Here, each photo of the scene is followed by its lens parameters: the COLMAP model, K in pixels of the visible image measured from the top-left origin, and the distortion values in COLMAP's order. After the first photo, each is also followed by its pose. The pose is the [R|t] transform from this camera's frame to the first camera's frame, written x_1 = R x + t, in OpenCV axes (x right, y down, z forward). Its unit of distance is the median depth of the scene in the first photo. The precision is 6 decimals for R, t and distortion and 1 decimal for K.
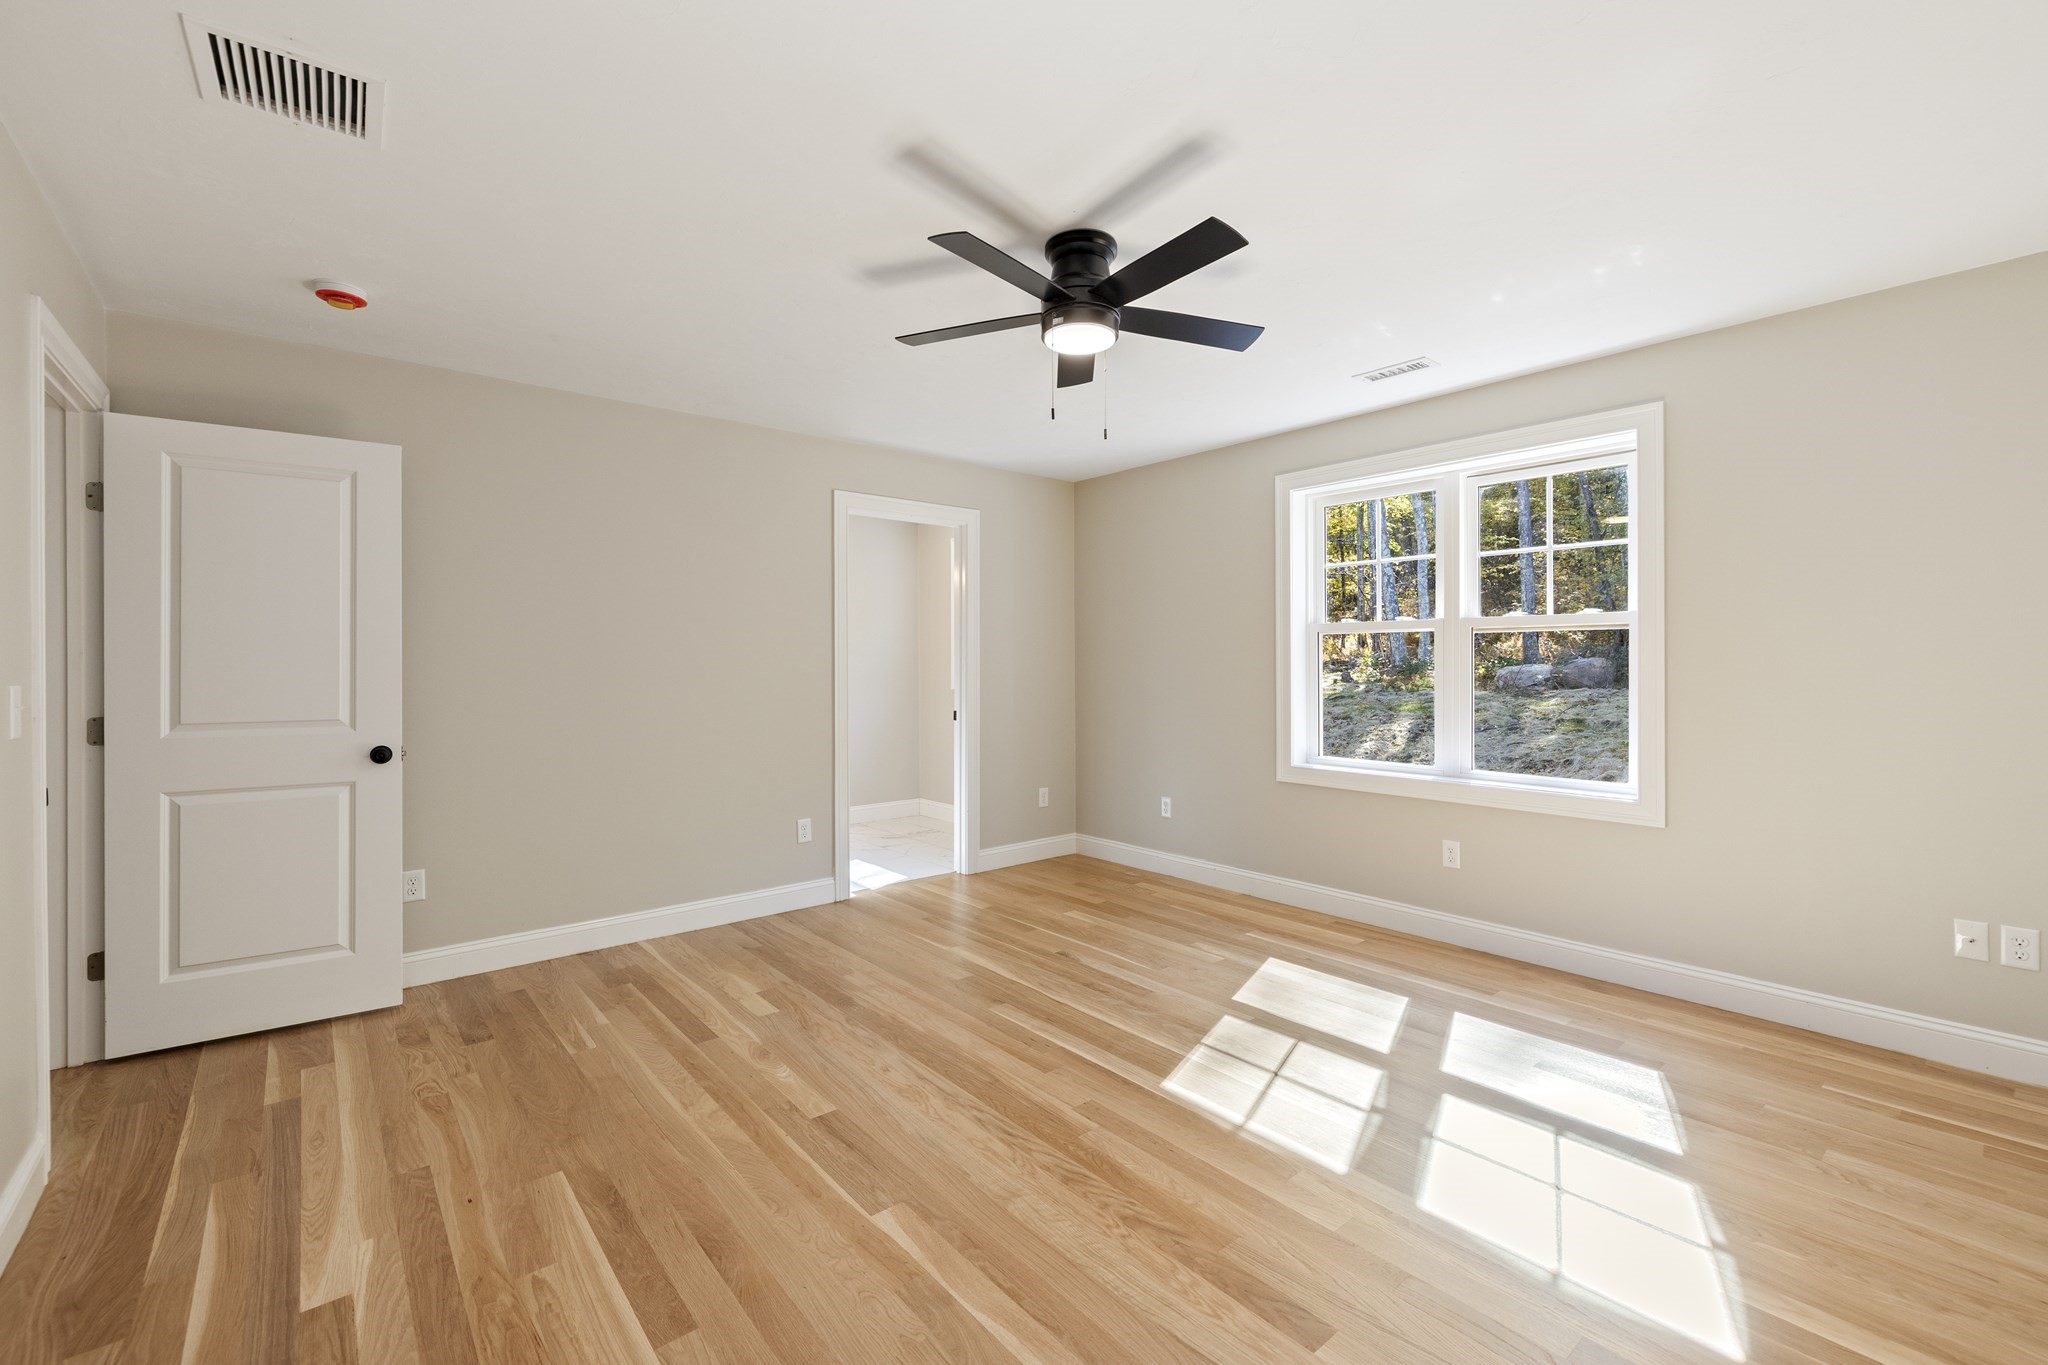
lens RADIAL K [[868.1, 0, 1010.8], [0, 868.1, 658.5], [0, 0, 1]] dist [-0.000421, -0.000662]
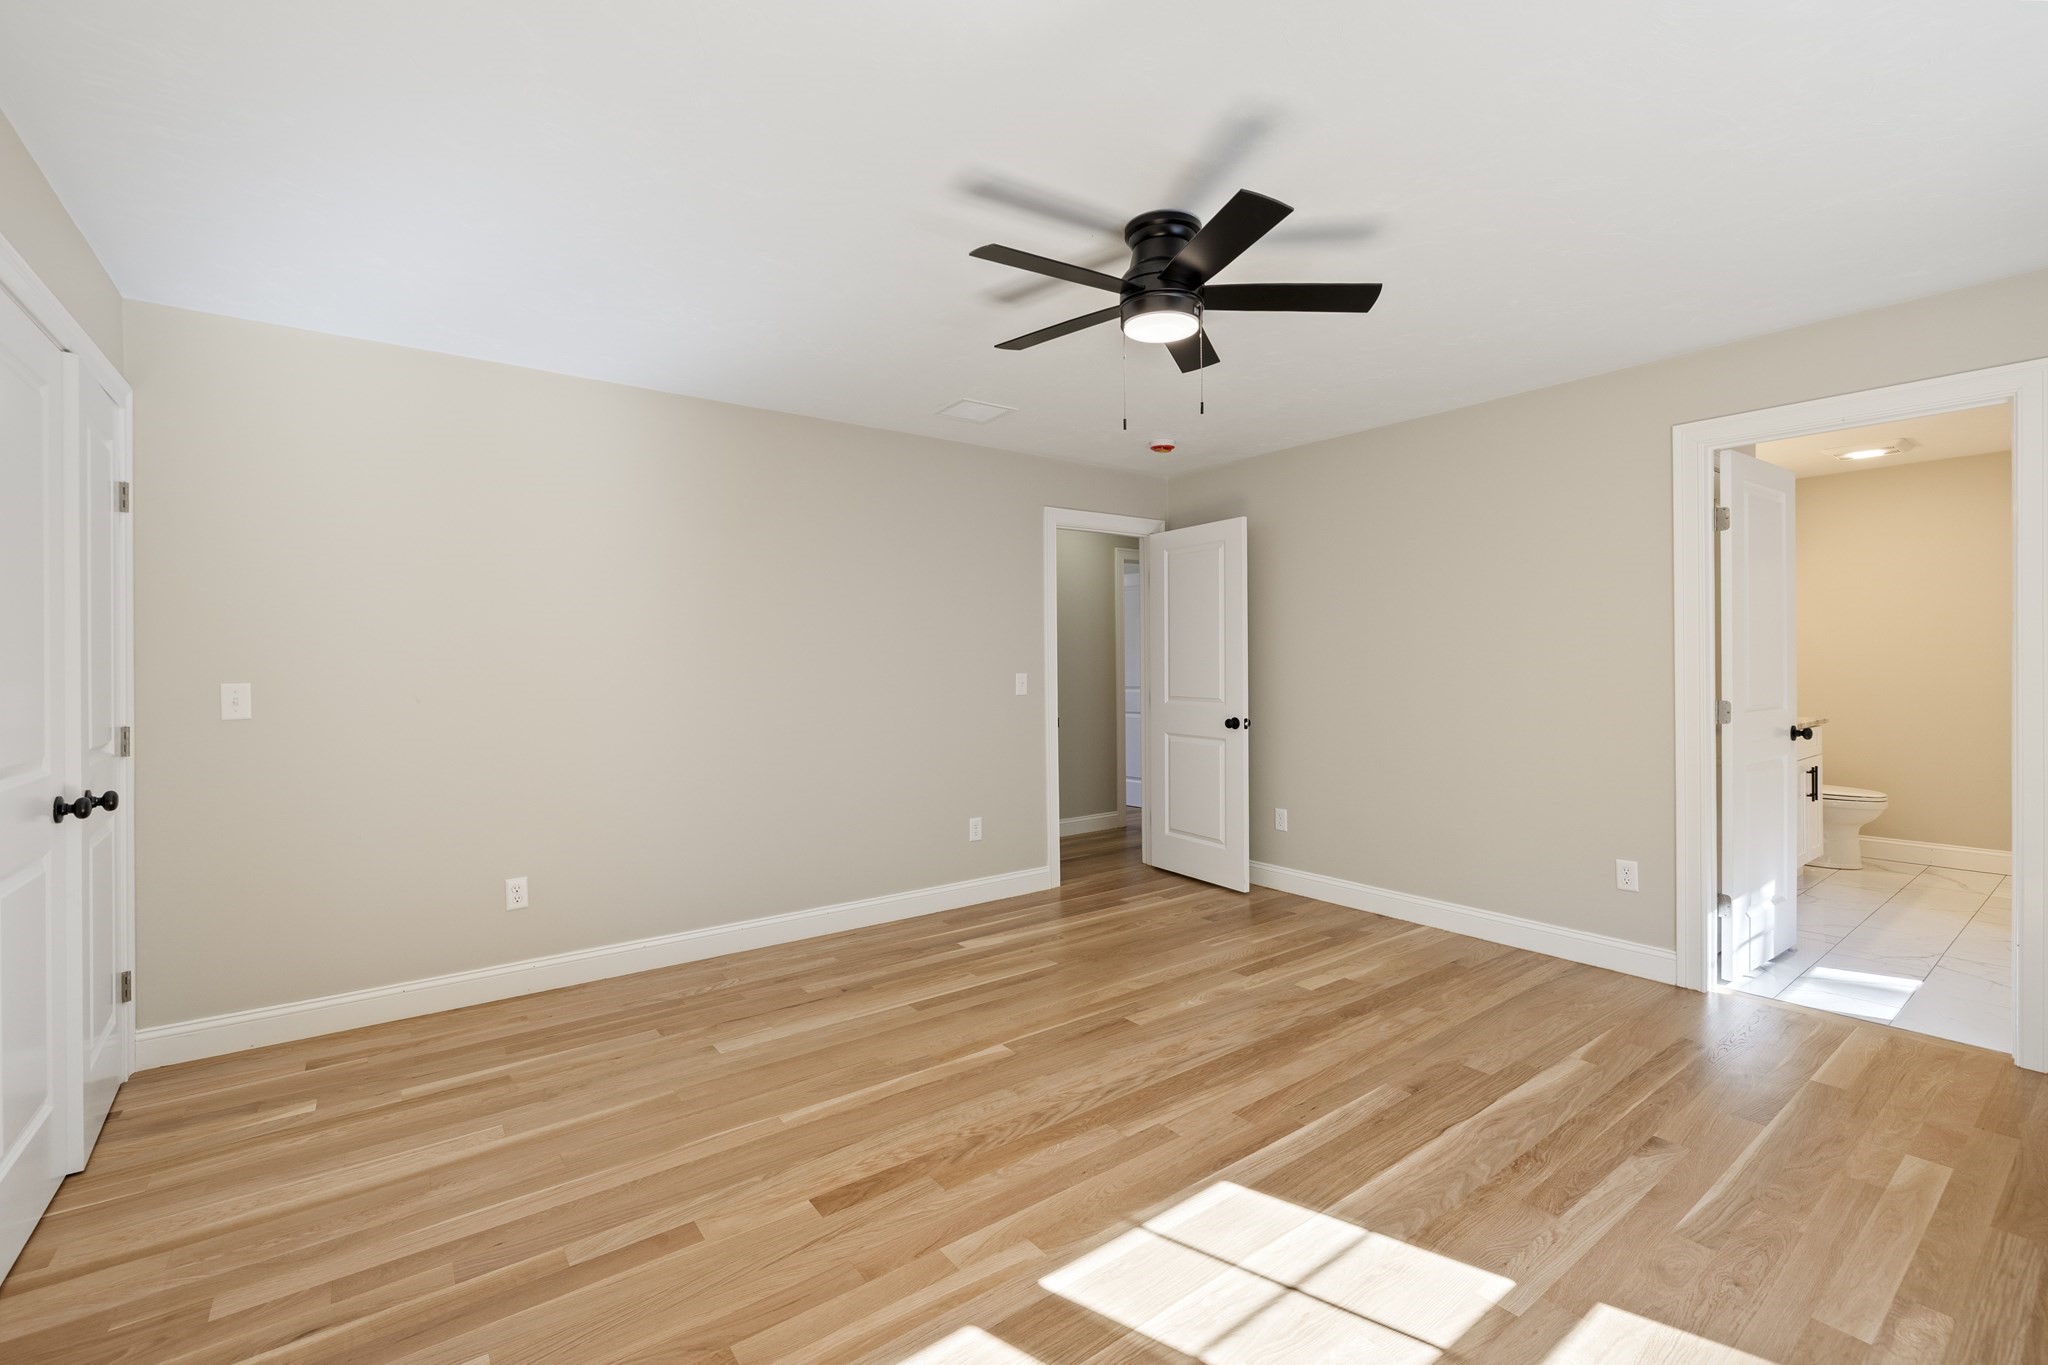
lens RADIAL K [[861.2, 0, 1007.6], [0, 861.2, 665.3], [0, 0, 1]] dist [-0.000452, -0.000257]
pose [[-0.051415, 0.005231, -0.998664, 0.811177], [0.010947, 0.999929, 0.004674, -0.002849], [0.998617, -0.010692, -0.051469, 0.687460]]
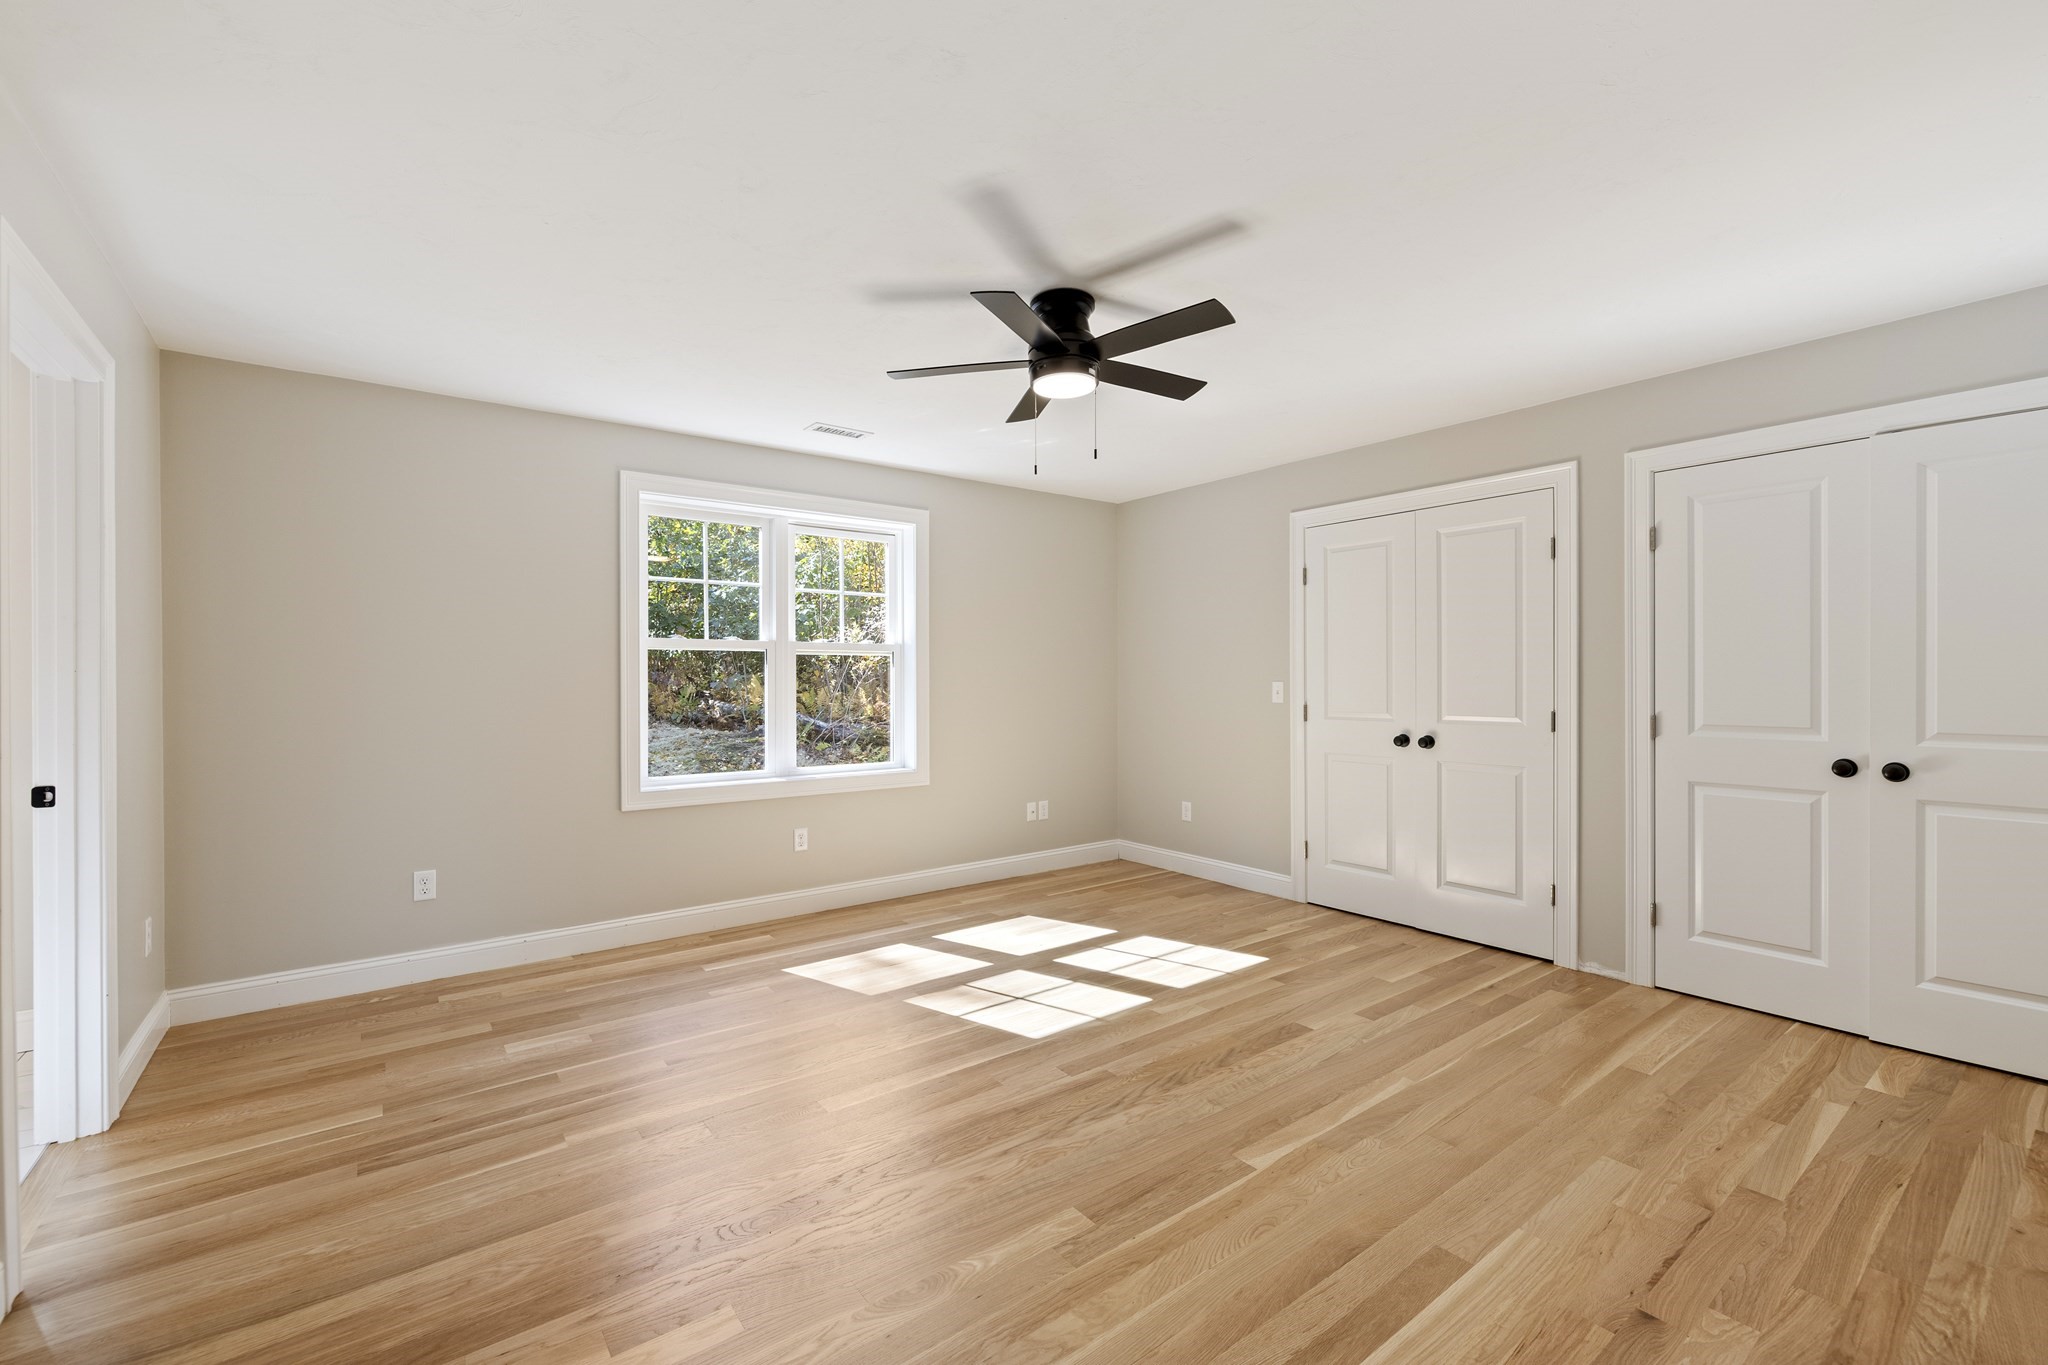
lens RADIAL K [[866.6, 0, 1016.8], [0, 866.6, 680.9], [0, 0, 1]] dist [0.000415, 0.000072]
pose [[0.035748, 0.000405, 0.999361, -0.811722], [-0.001740, 0.999998, -0.000343, 0.009126], [-0.999359, -0.001726, 0.035749, 0.801132]]
